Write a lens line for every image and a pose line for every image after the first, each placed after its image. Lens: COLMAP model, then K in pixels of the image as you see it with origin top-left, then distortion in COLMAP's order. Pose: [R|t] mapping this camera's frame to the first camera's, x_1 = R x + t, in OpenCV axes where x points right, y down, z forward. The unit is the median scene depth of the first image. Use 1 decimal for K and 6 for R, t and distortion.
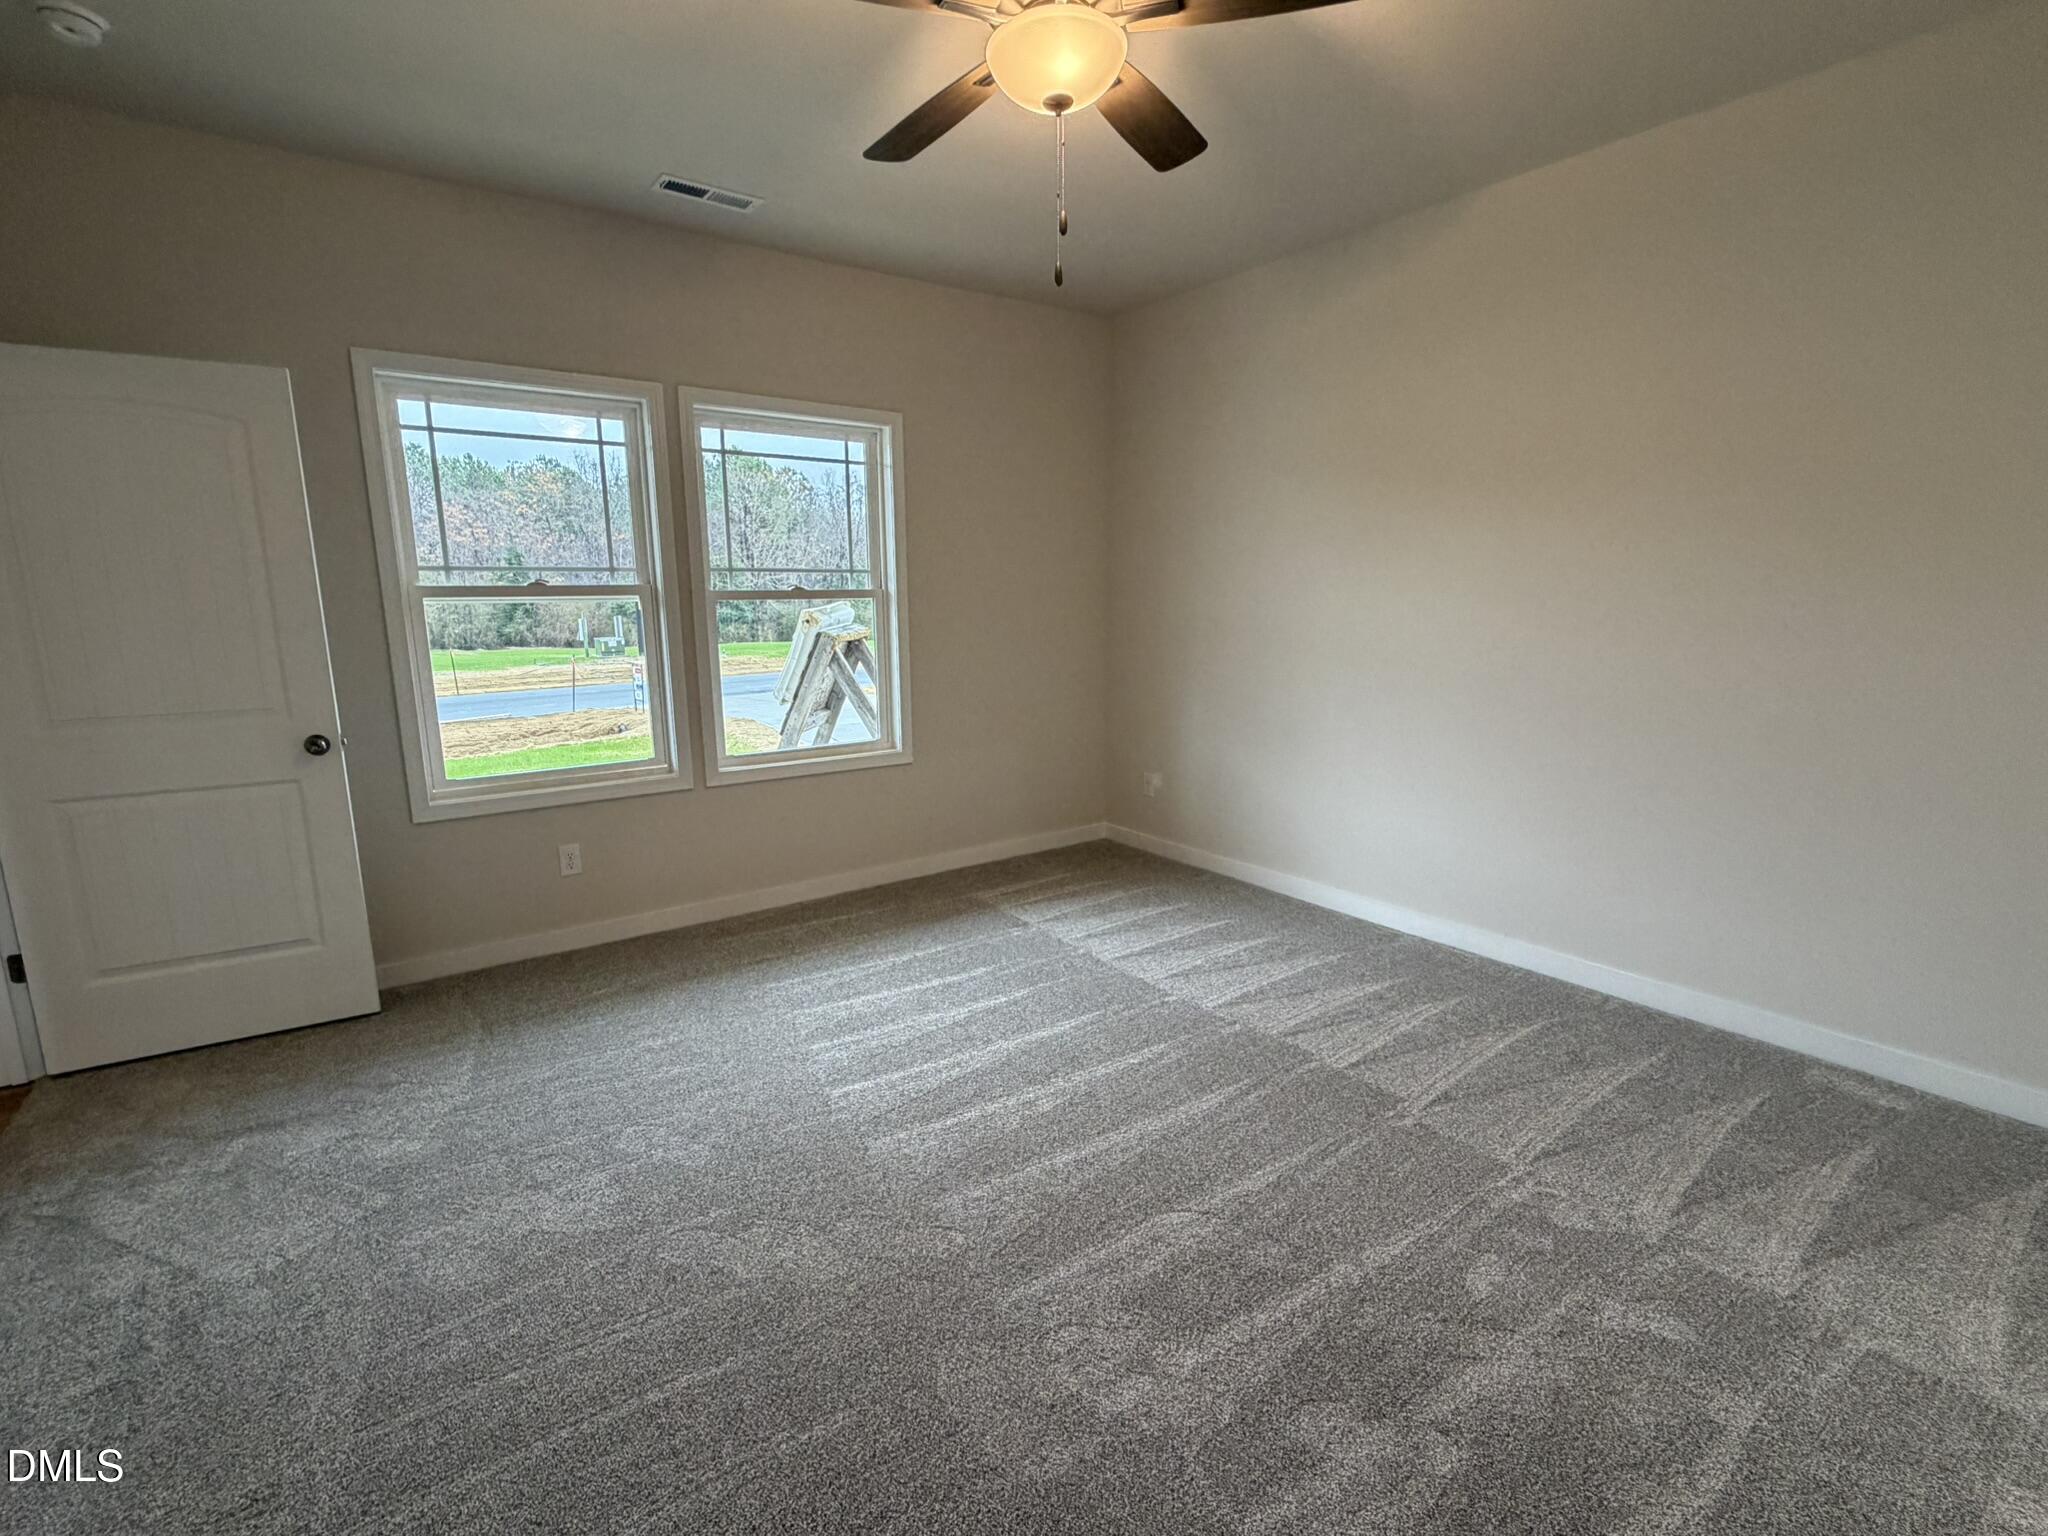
lens RADIAL K [[936.1, 0, 1024.0], [0, 936.1, 768.0], [0, 0, 1]] dist [0.000848, 0.000040]
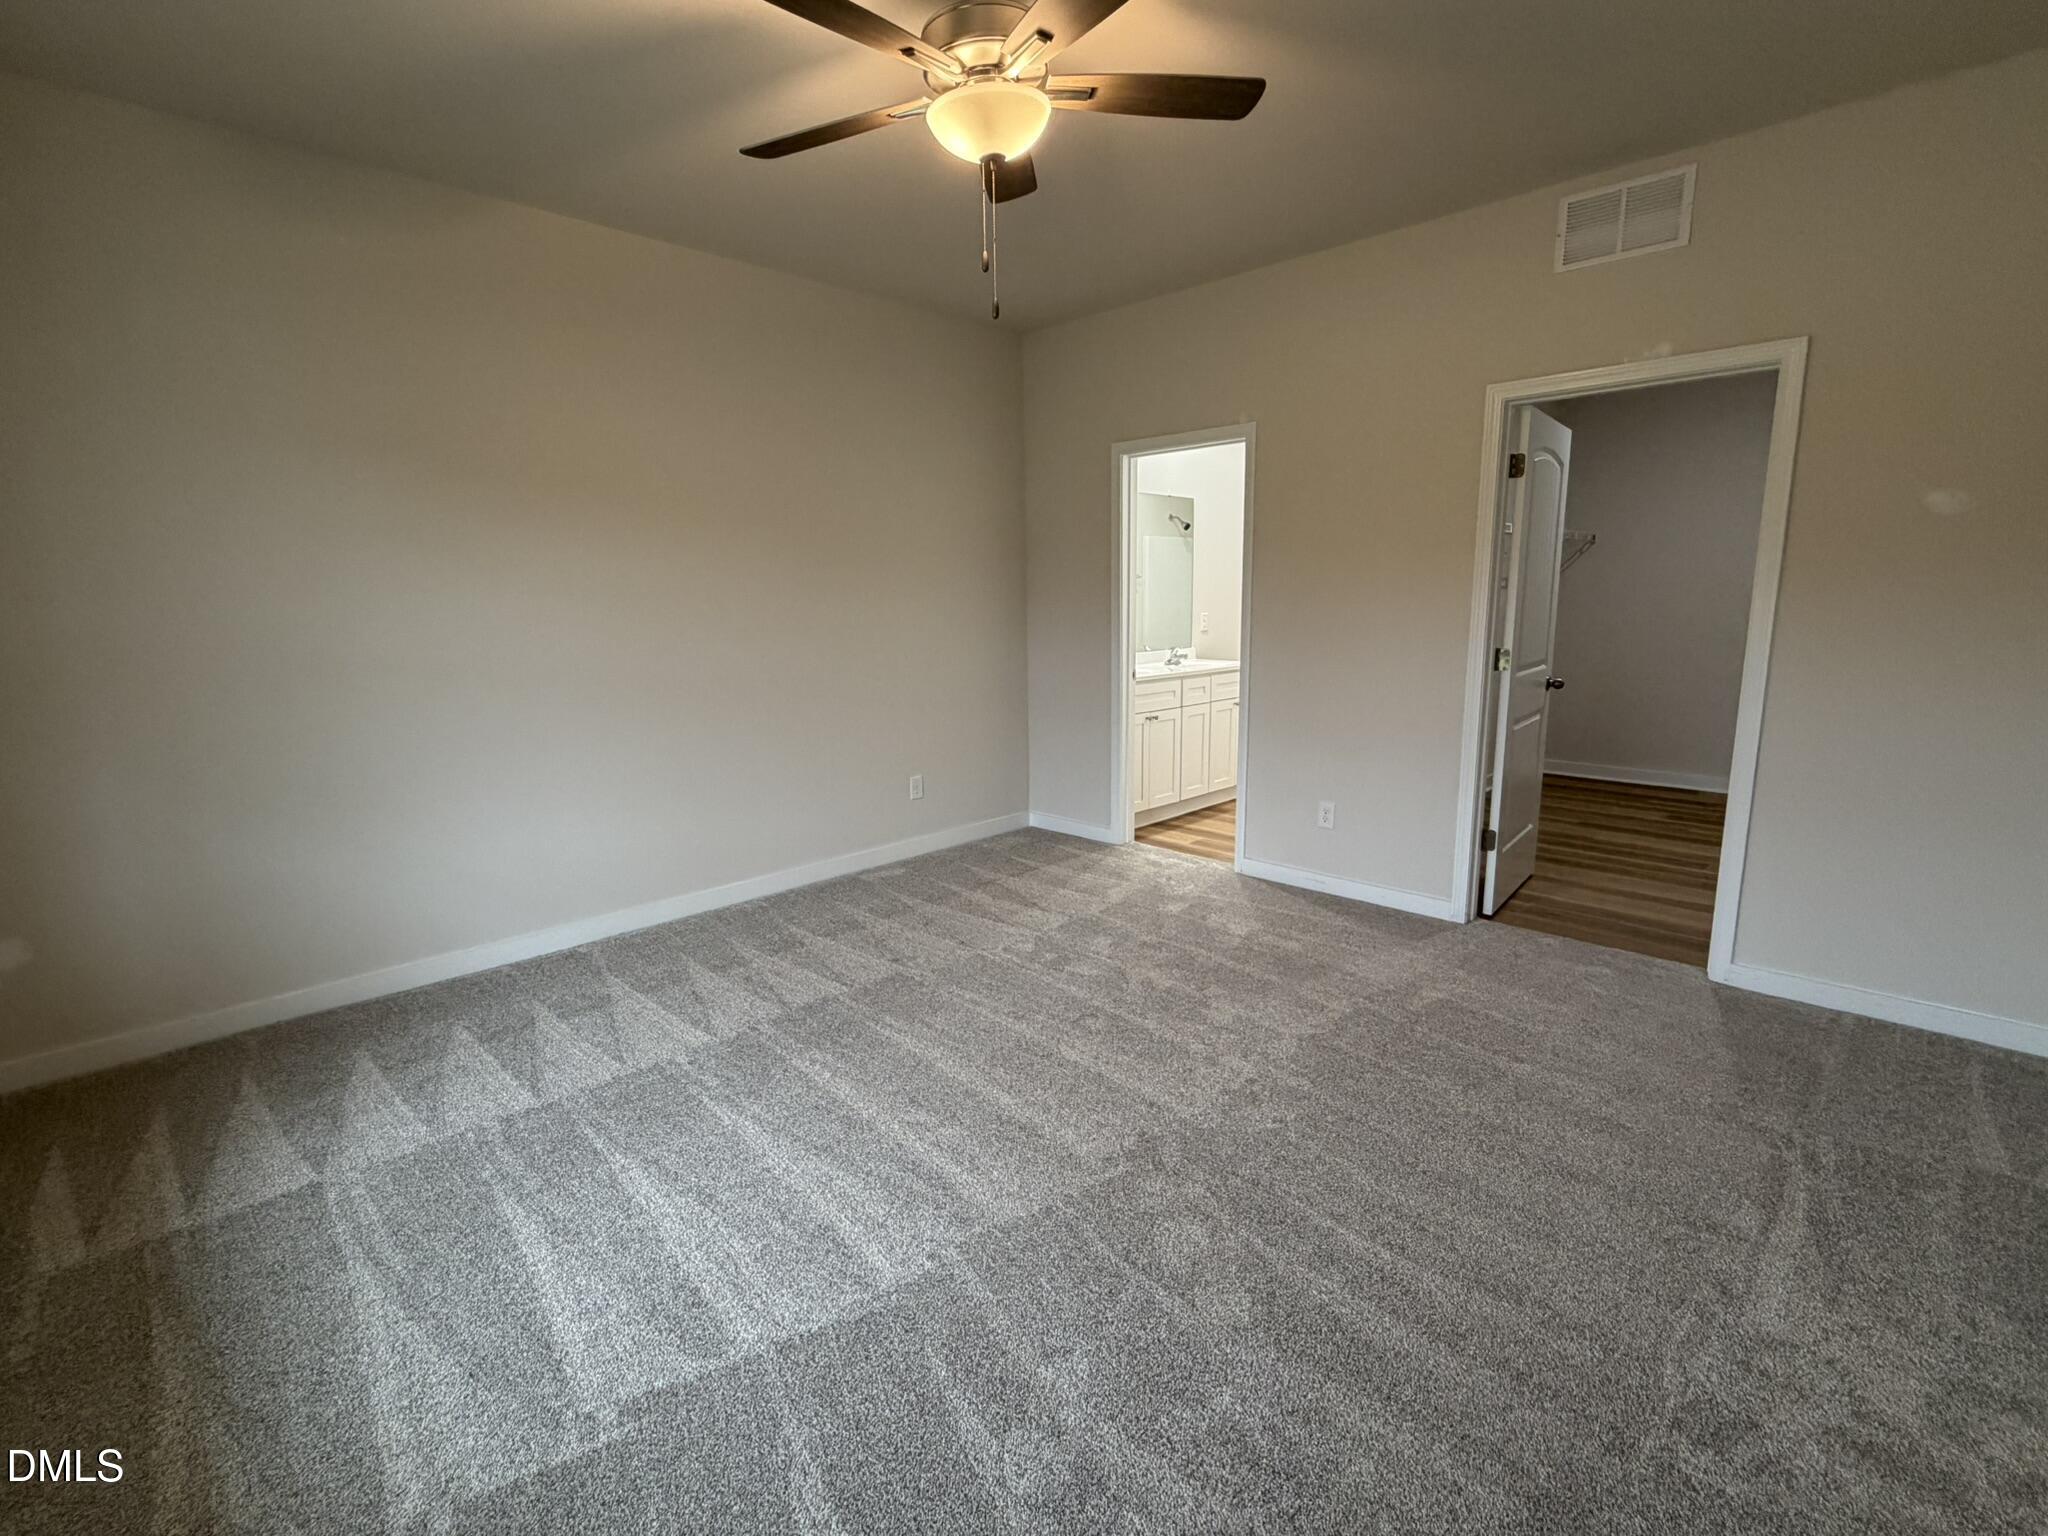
lens RADIAL K [[936.1, 0, 1024.0], [0, 936.1, 768.0], [0, 0, 1]] dist [0.000848, 0.000040]
pose [[-0.150610, -0.171085, 0.973677, -0.726875], [0.197962, 0.959743, 0.199258, -0.131130], [-0.968570, 0.222762, -0.110678, 0.759138]]
